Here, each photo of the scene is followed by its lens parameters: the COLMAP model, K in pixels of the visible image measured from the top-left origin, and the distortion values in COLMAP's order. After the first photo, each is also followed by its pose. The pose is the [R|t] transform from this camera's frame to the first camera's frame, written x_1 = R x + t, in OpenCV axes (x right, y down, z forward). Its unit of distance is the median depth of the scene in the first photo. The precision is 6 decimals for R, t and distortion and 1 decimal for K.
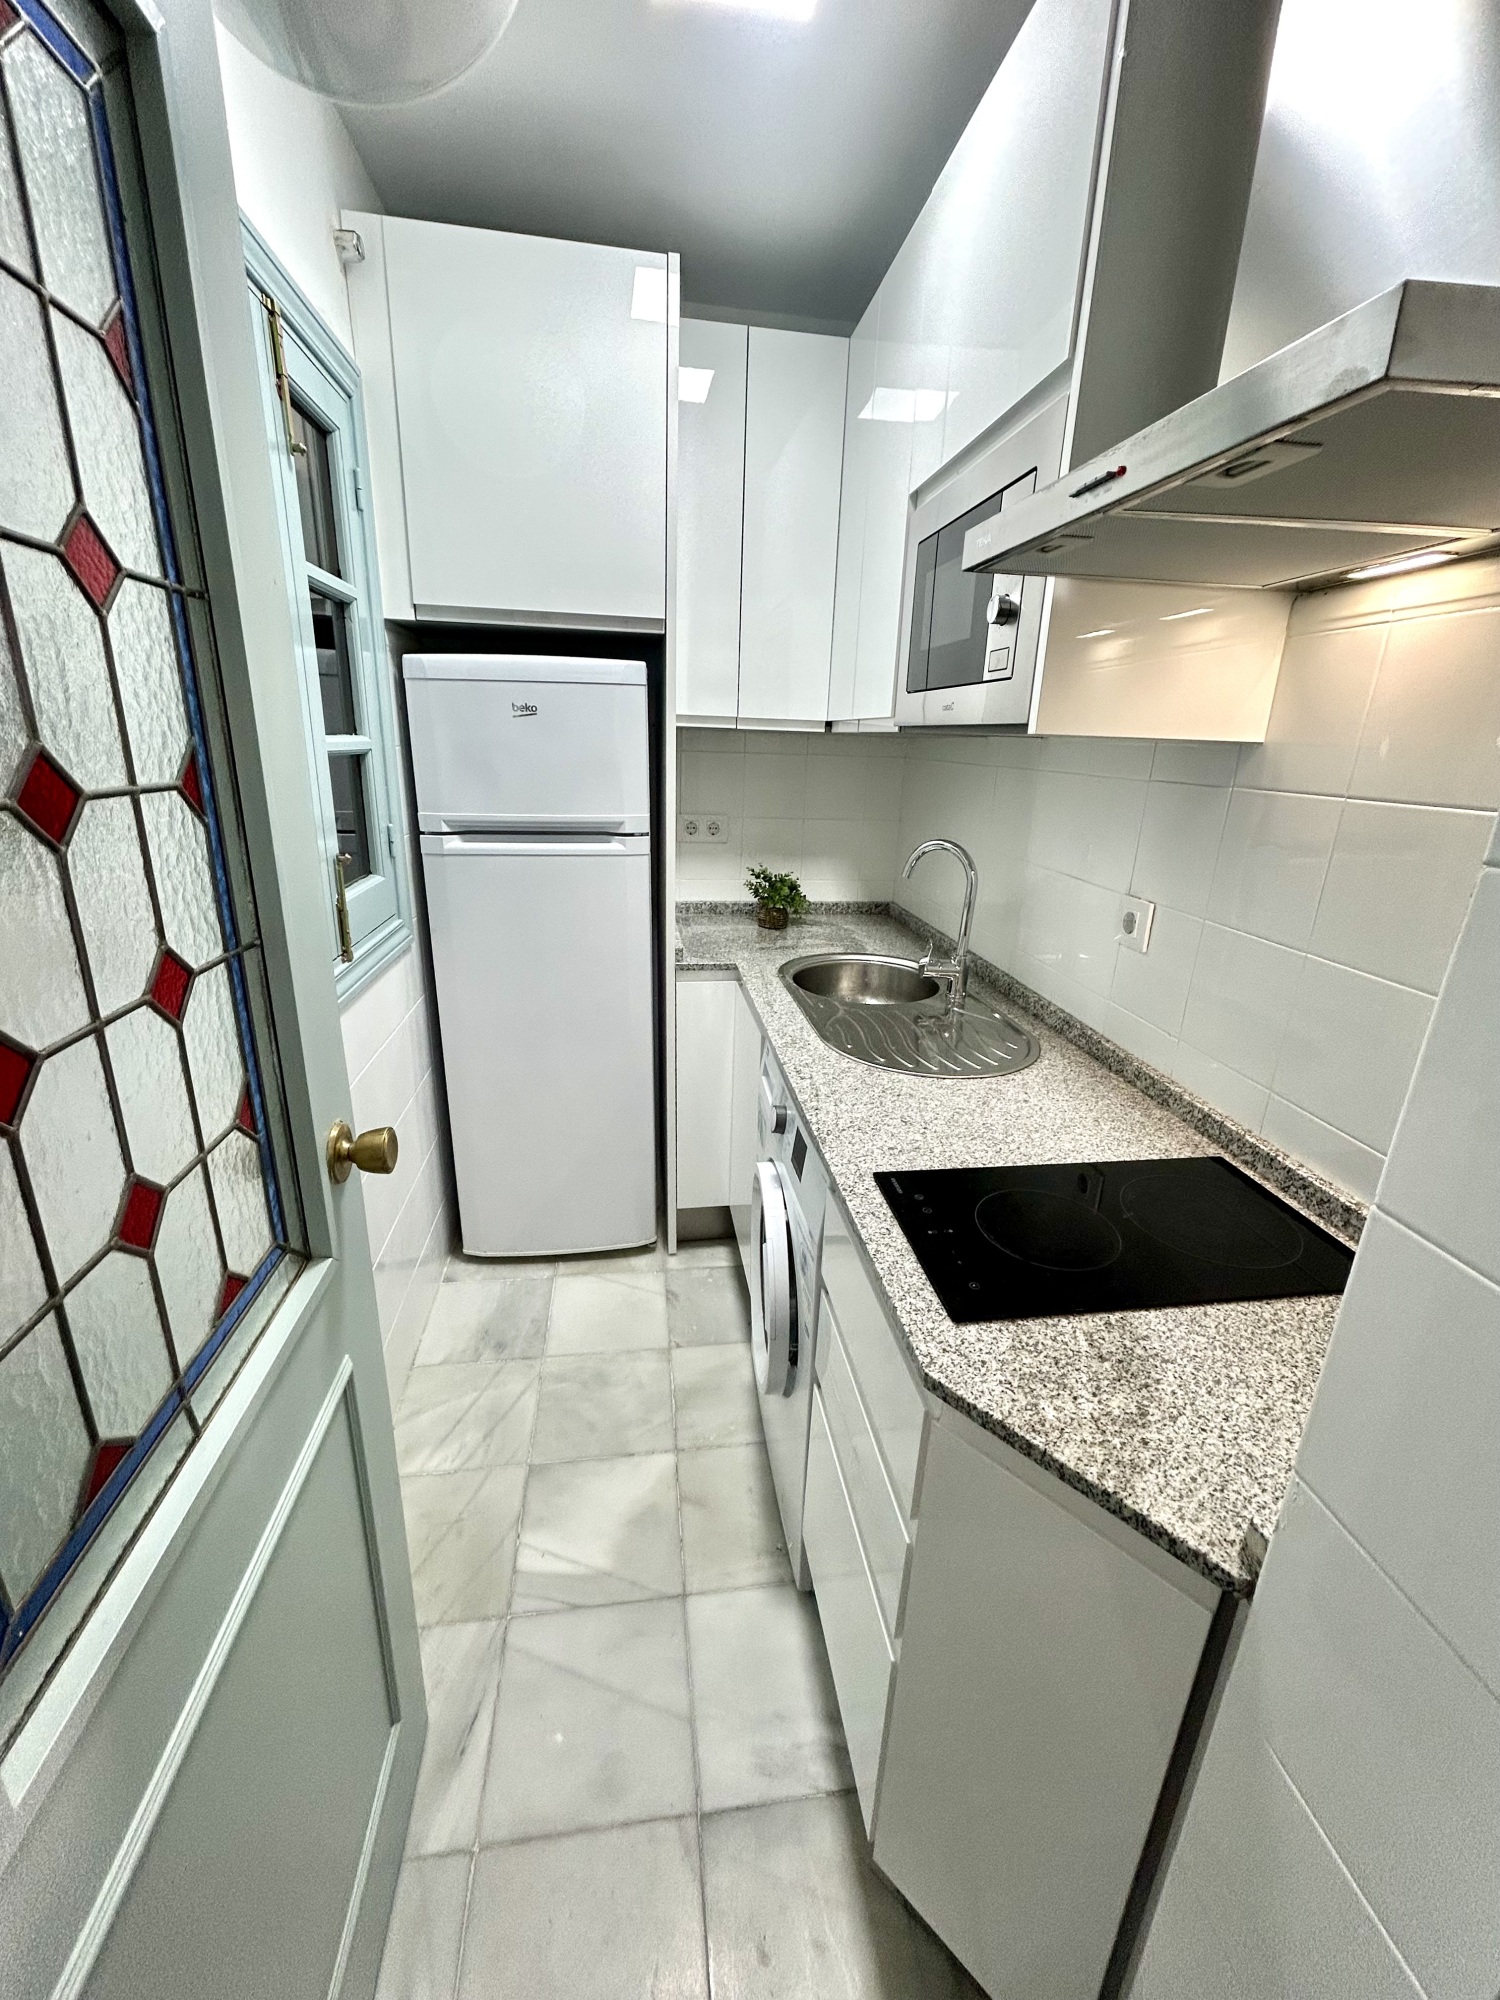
lens RADIAL K [[796.1, 0, 749.7], [0, 796.1, 992.9], [0, 0, 1]] dist [-0.001859, 0.000949]
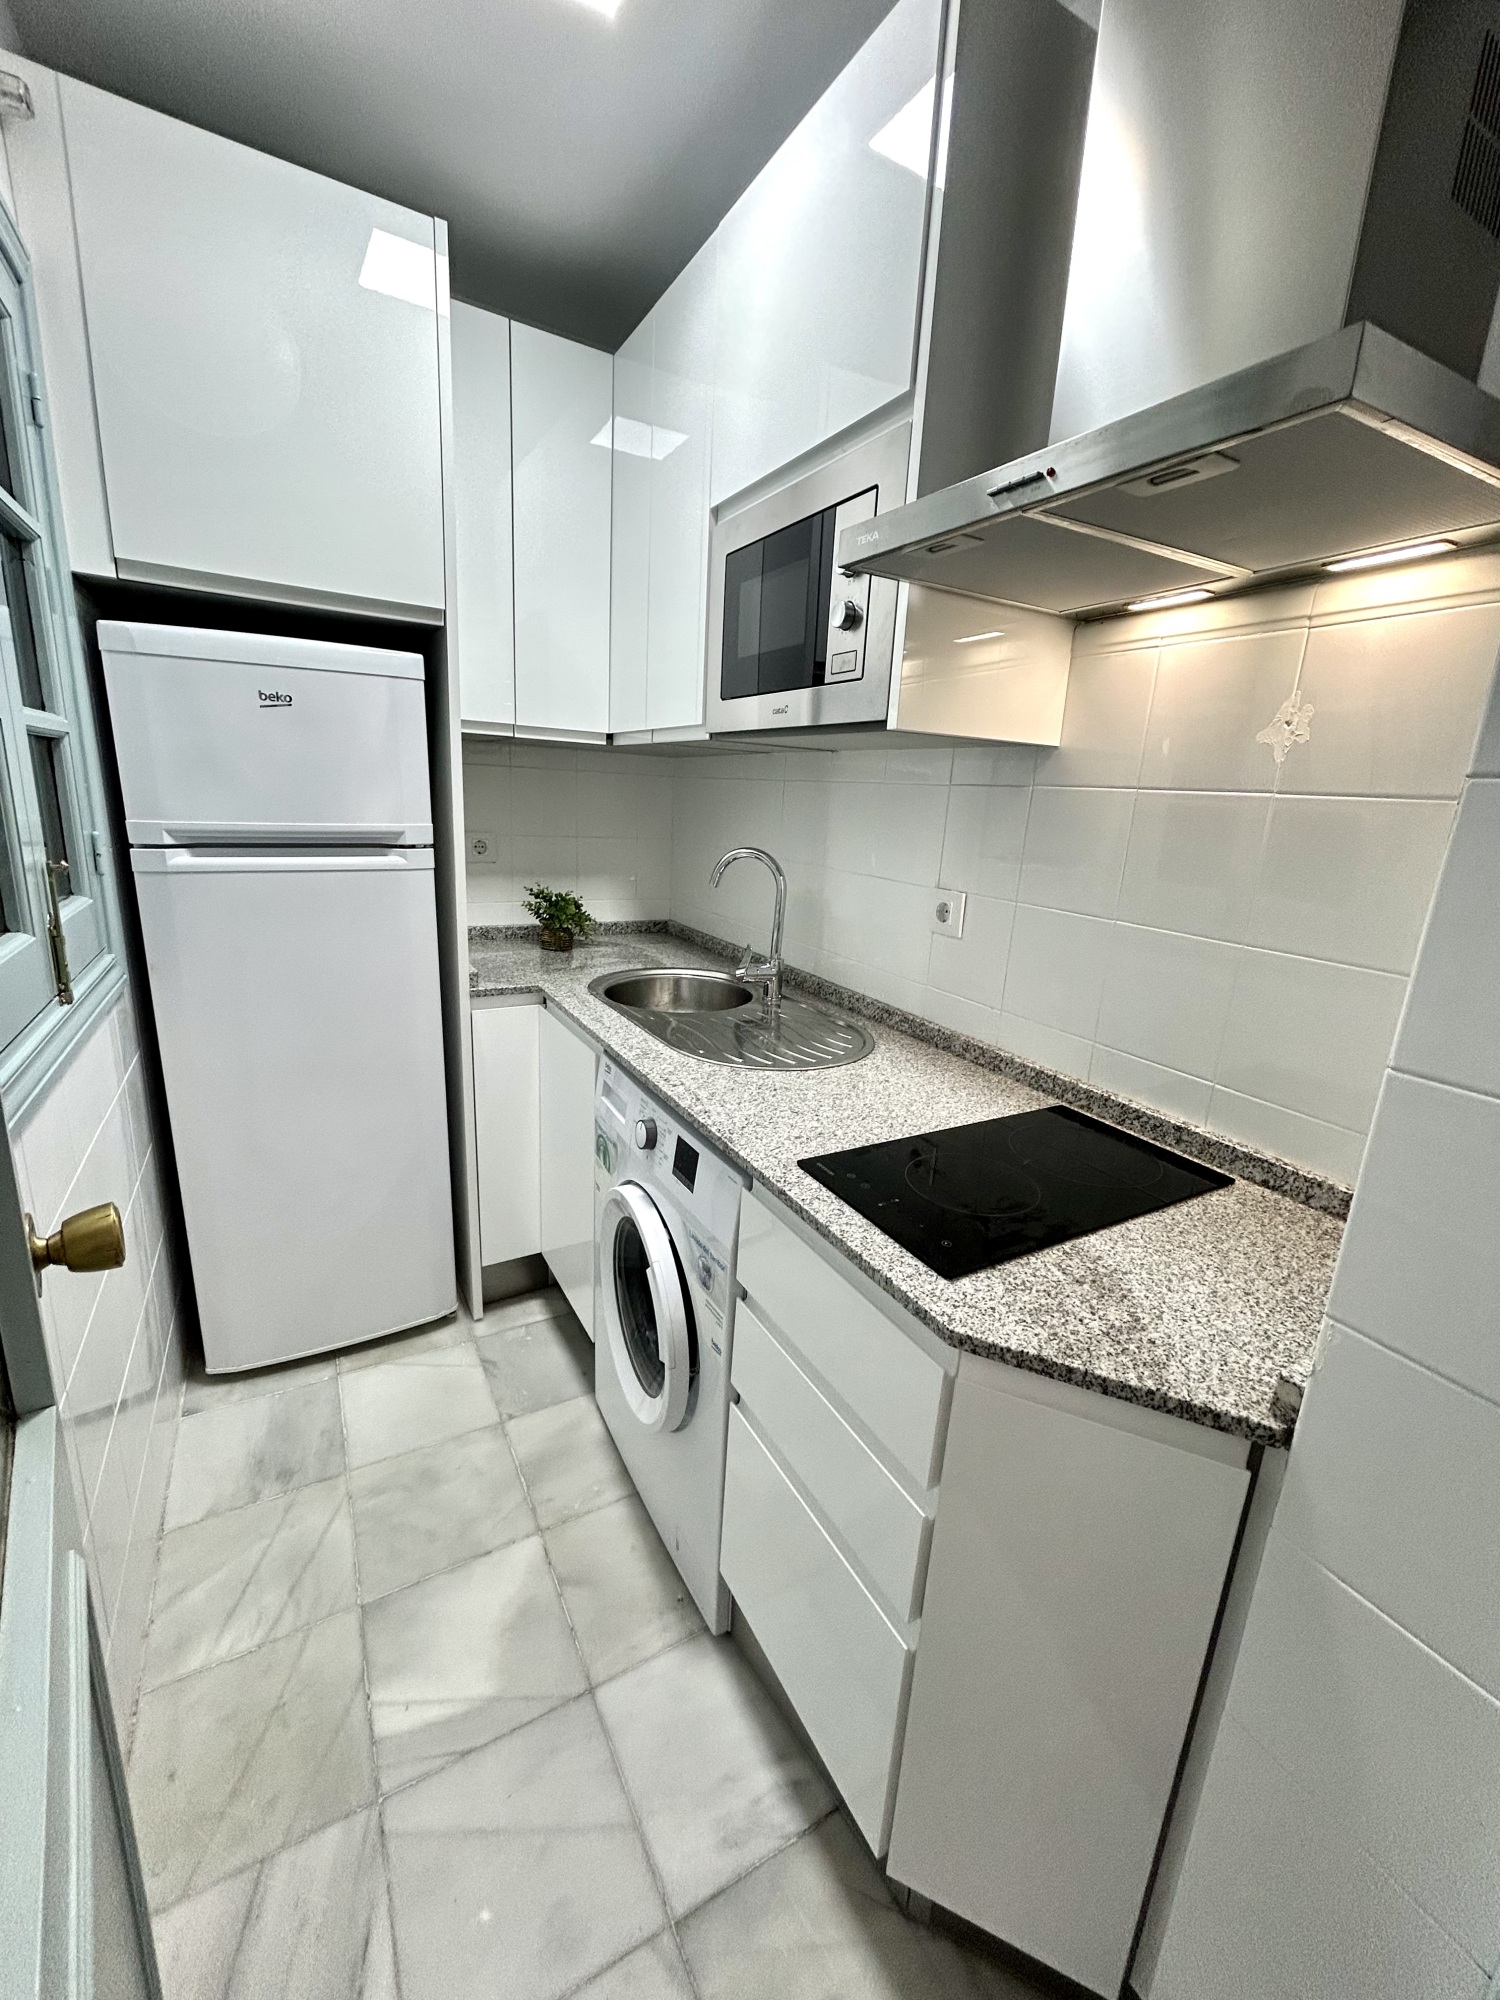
lens RADIAL K [[796.1, 0, 749.7], [0, 796.1, 992.9], [0, 0, 1]] dist [-0.001859, 0.000949]
pose [[0.930743, -0.072805, 0.358354, -0.161976], [0.089762, 0.995484, -0.030889, 0.030355], [-0.354487, 0.060916, 0.933075, 0.062469]]
